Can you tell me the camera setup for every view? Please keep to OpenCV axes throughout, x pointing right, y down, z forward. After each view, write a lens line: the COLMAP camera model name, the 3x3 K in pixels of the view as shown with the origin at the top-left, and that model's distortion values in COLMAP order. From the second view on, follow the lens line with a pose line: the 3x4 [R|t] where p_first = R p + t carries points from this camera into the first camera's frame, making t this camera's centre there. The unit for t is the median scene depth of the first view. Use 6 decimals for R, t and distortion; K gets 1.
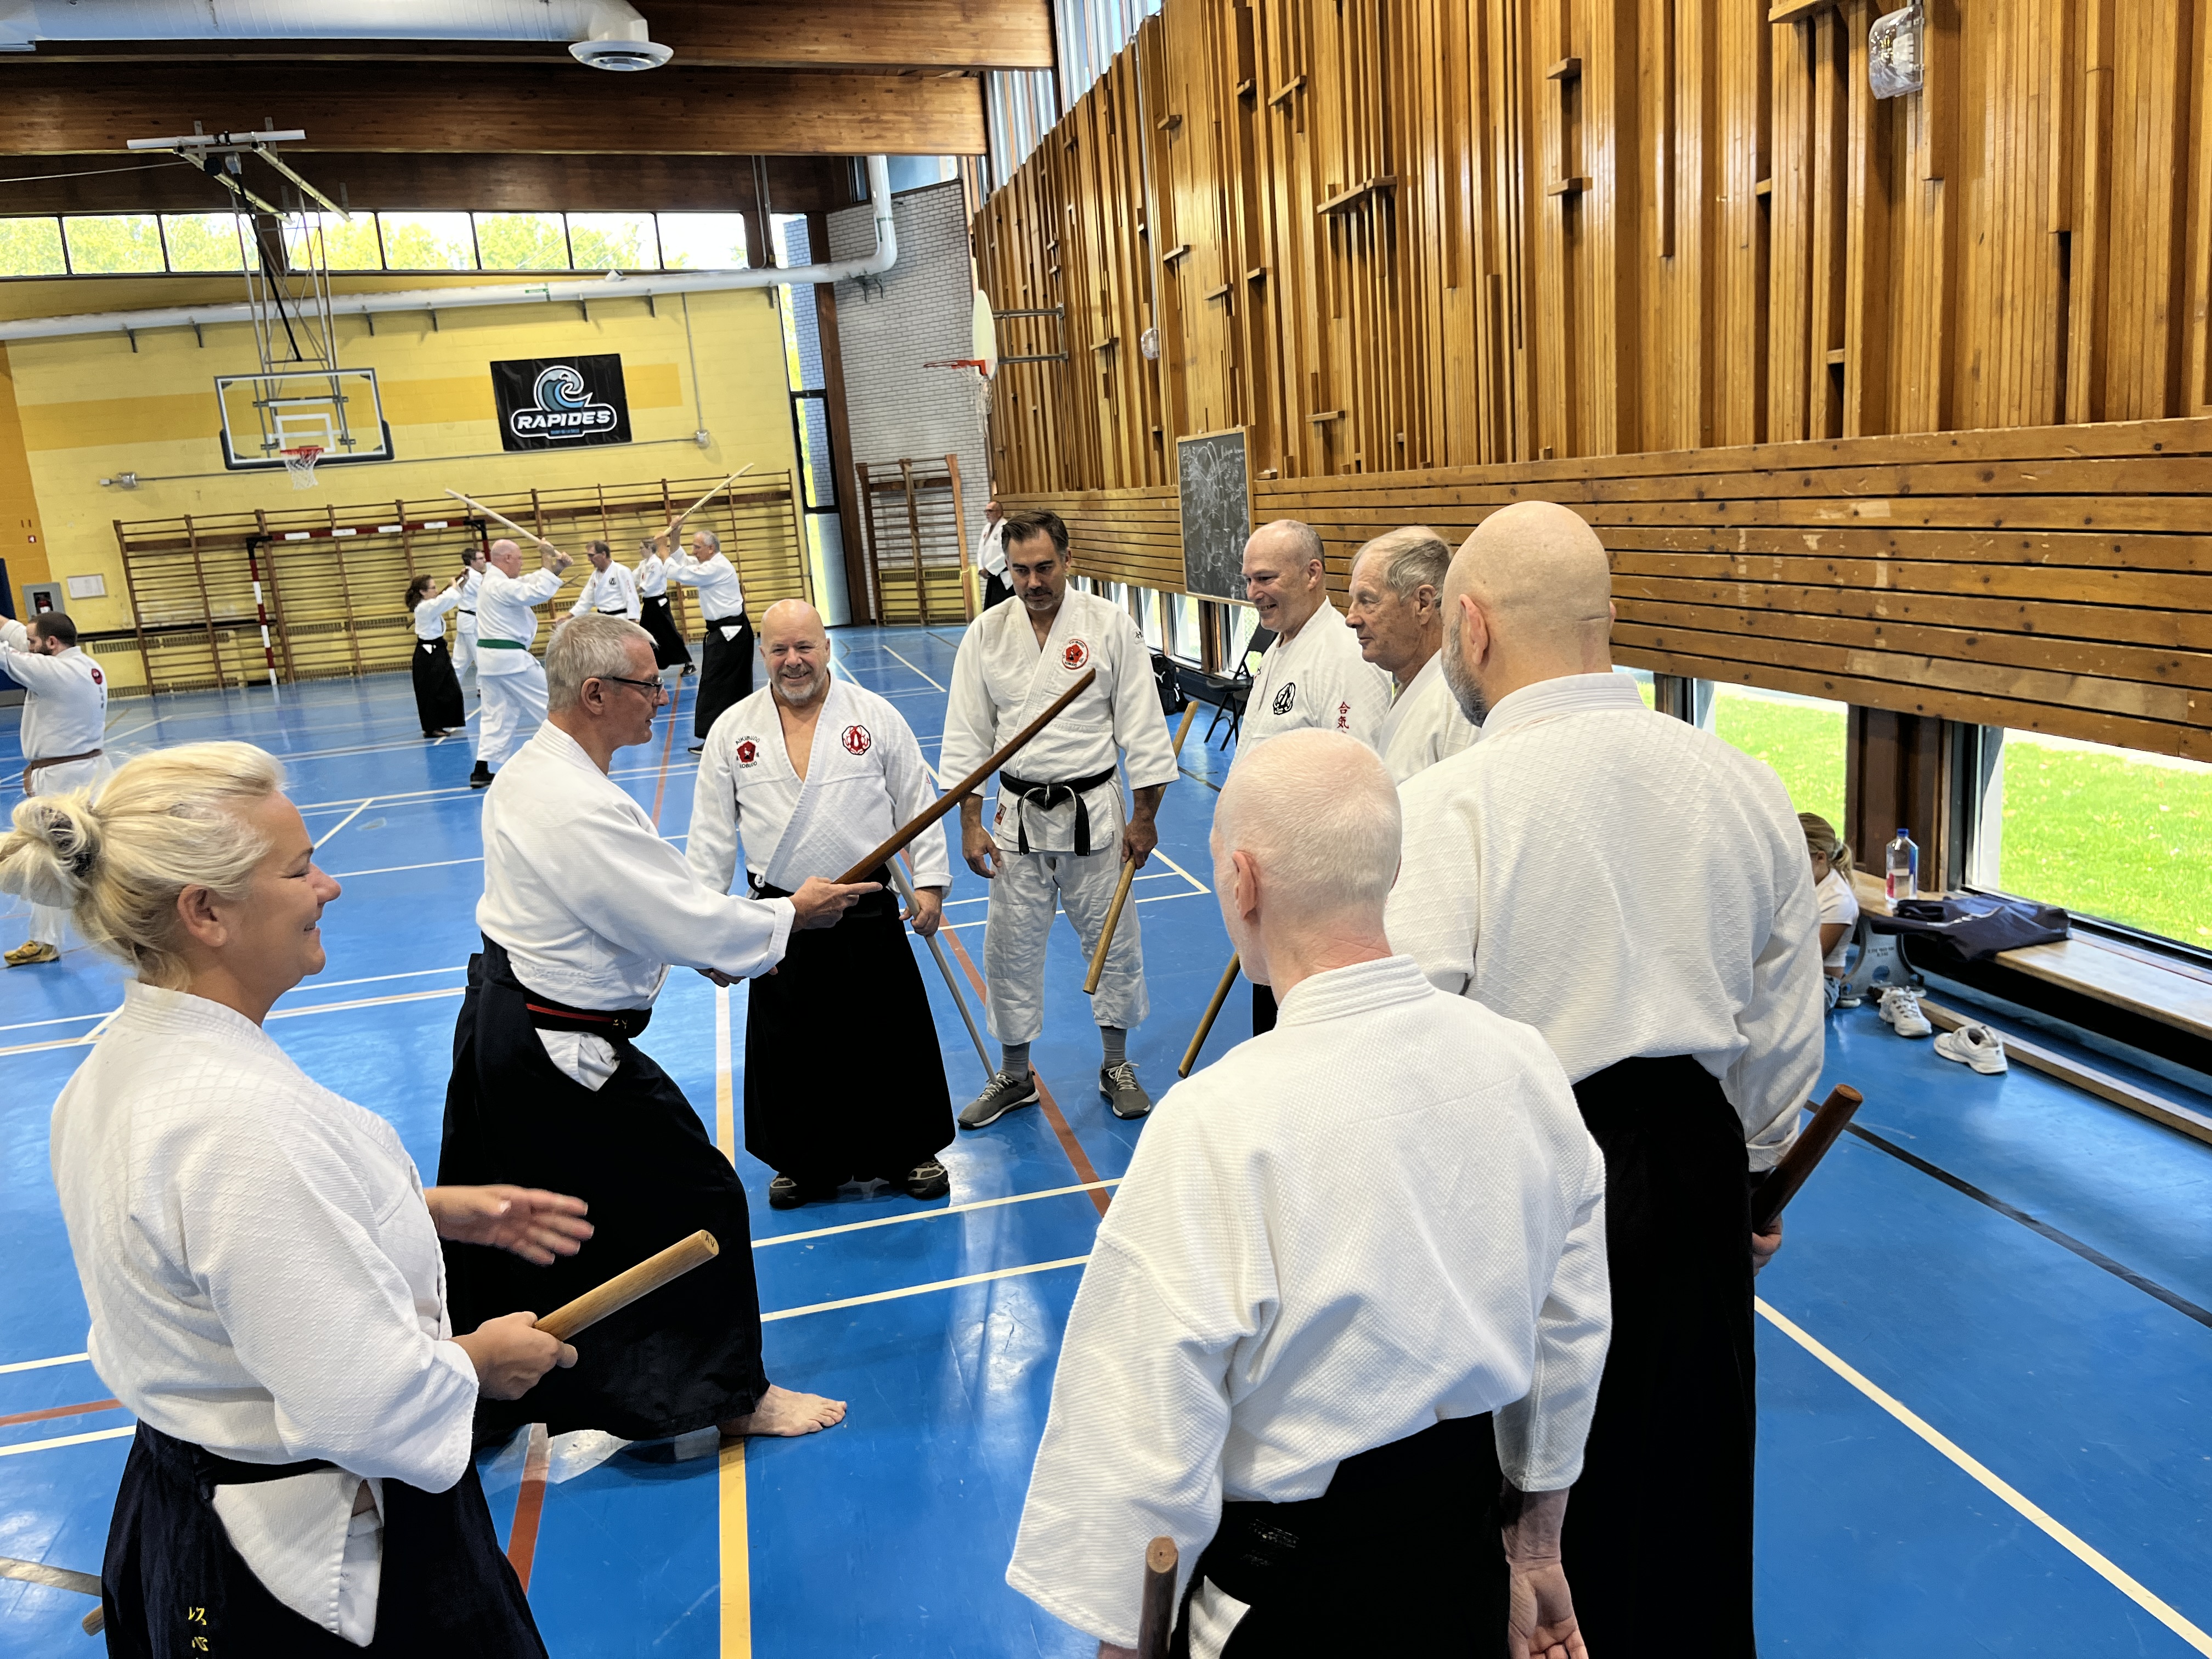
lens RADIAL K [[1700.5, 0, 1091.8], [0, 1700.5, 816.5], [0, 0, 1]] dist [0.064604, -0.097581]
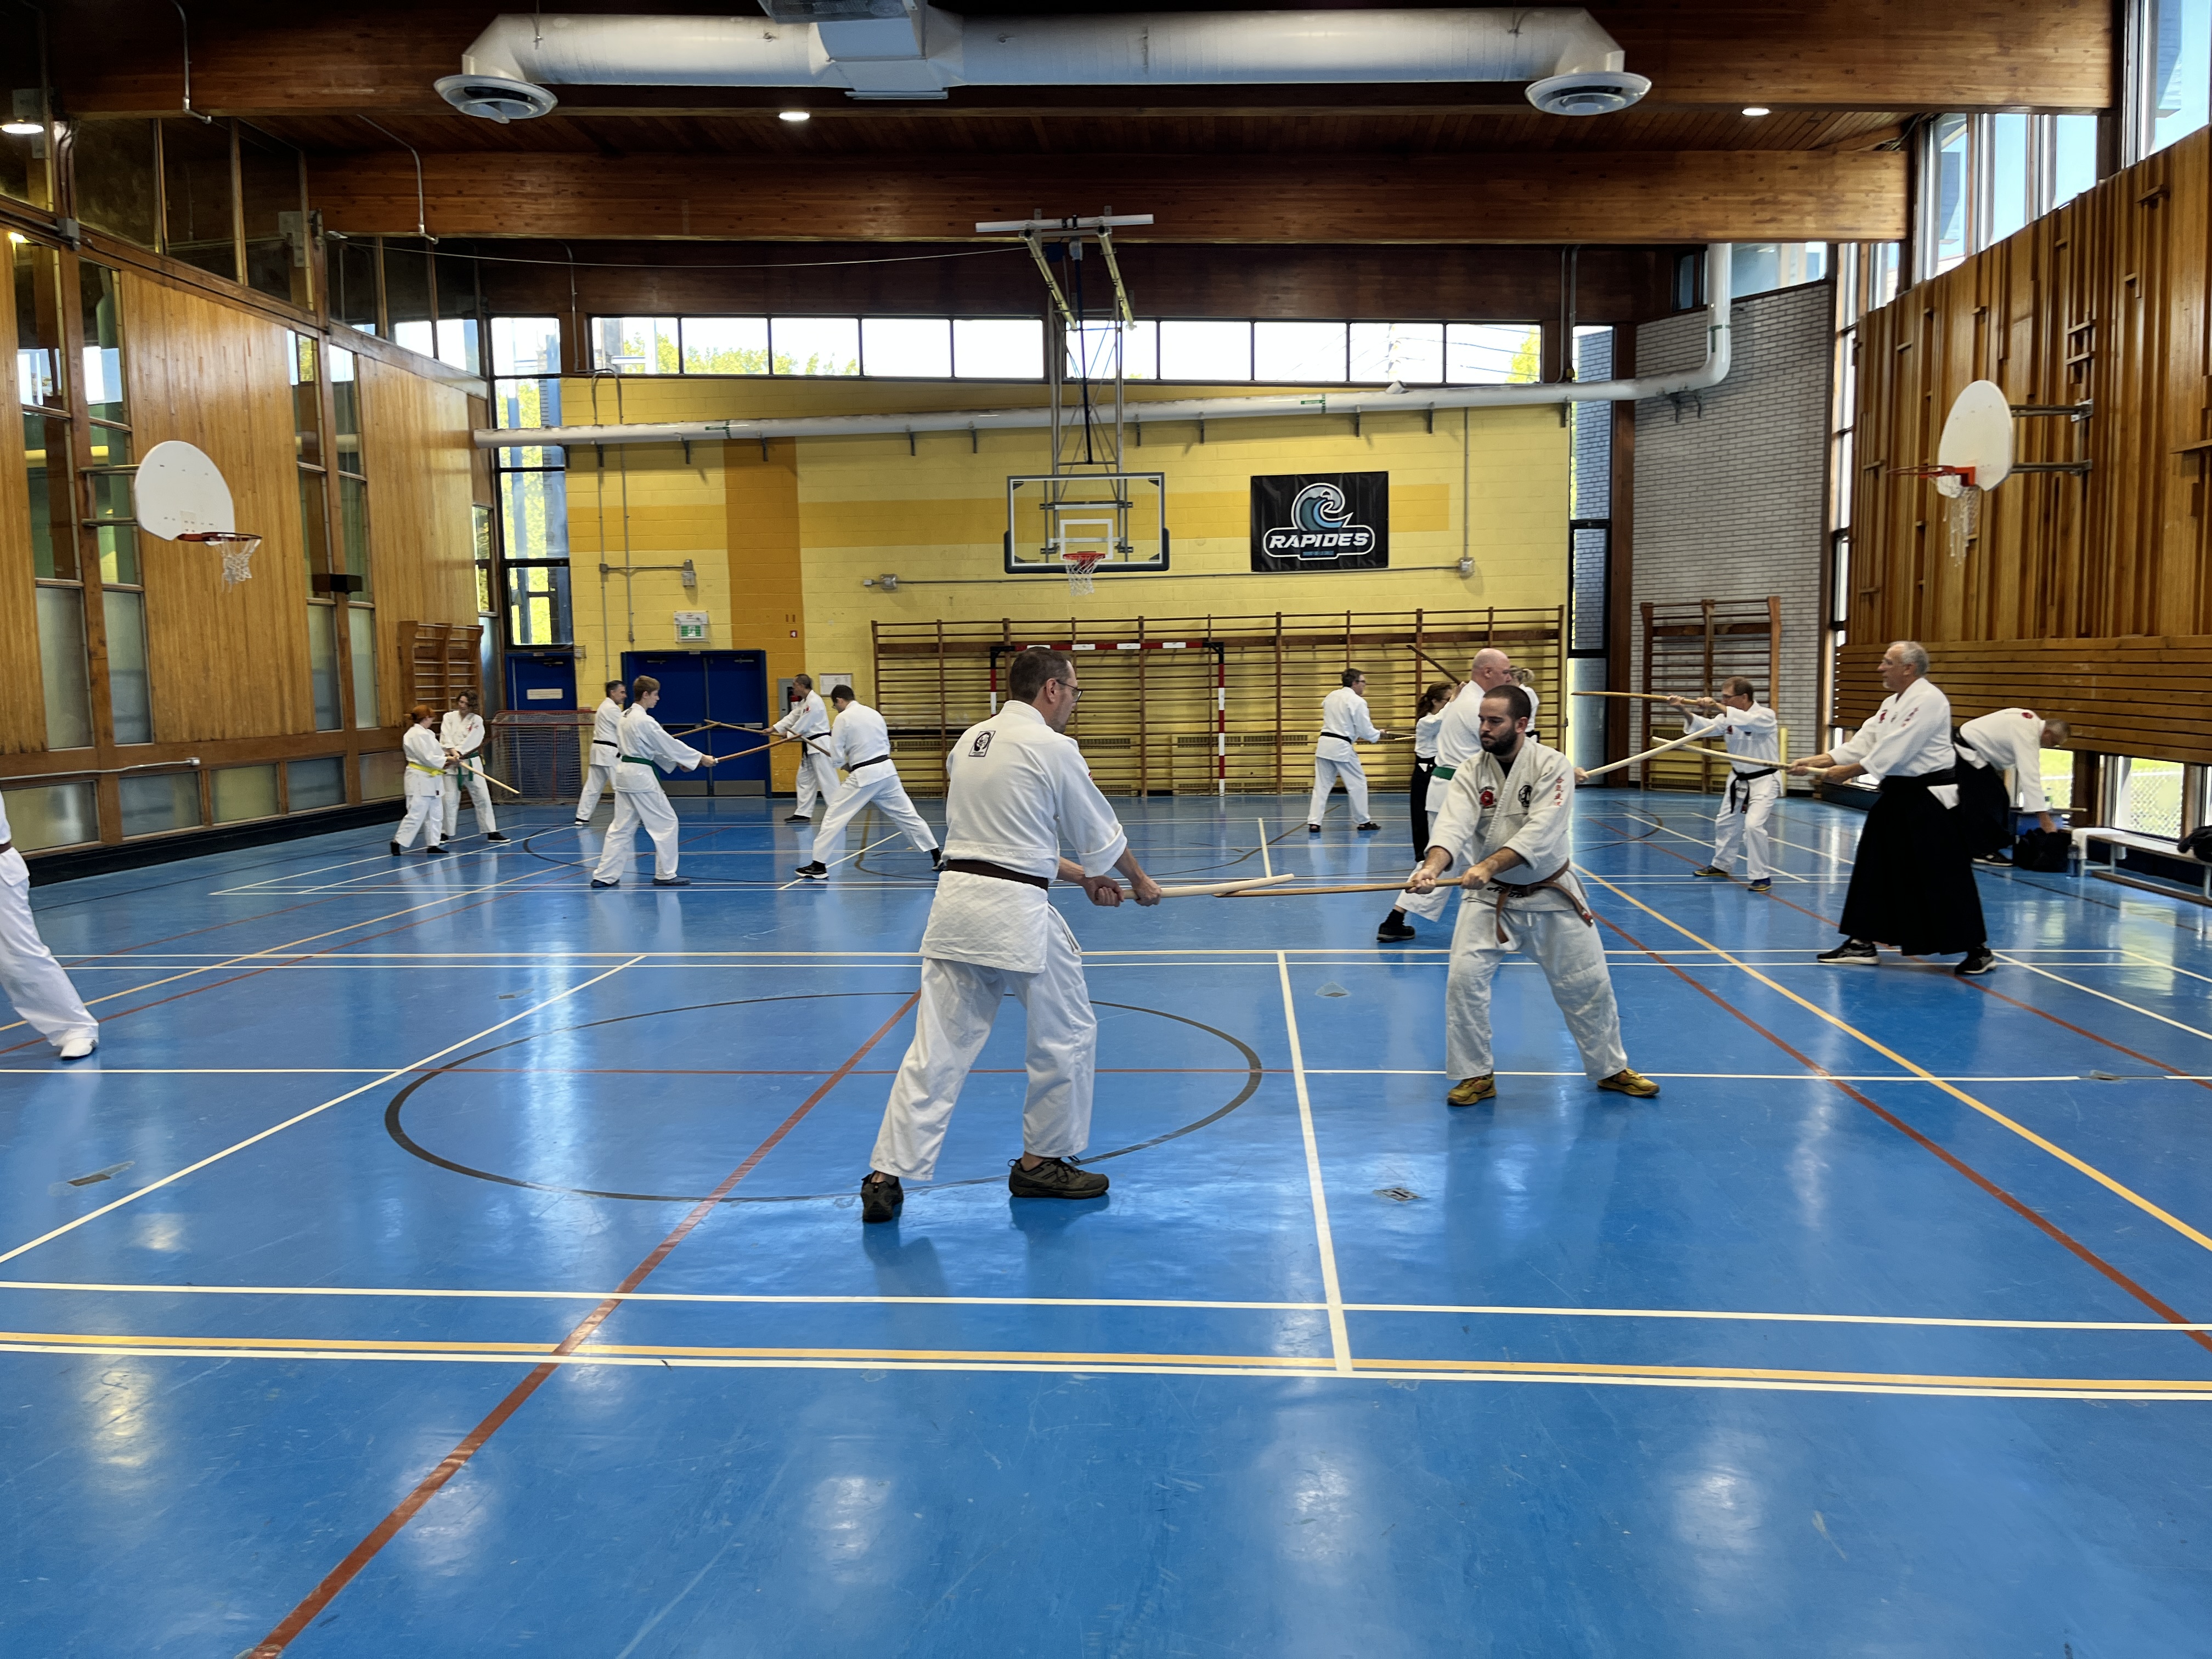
lens RADIAL K [[1700.5, 0, 1085.2], [0, 1700.5, 844.8], [0, 0, 1]] dist [0.064604, -0.097581]
pose [[0.950684, 0.095844, -0.294982, -0.145057], [-0.118252, 0.991226, -0.059046, 0.000249], [0.286734, 0.091016, 0.953677, 0.103389]]
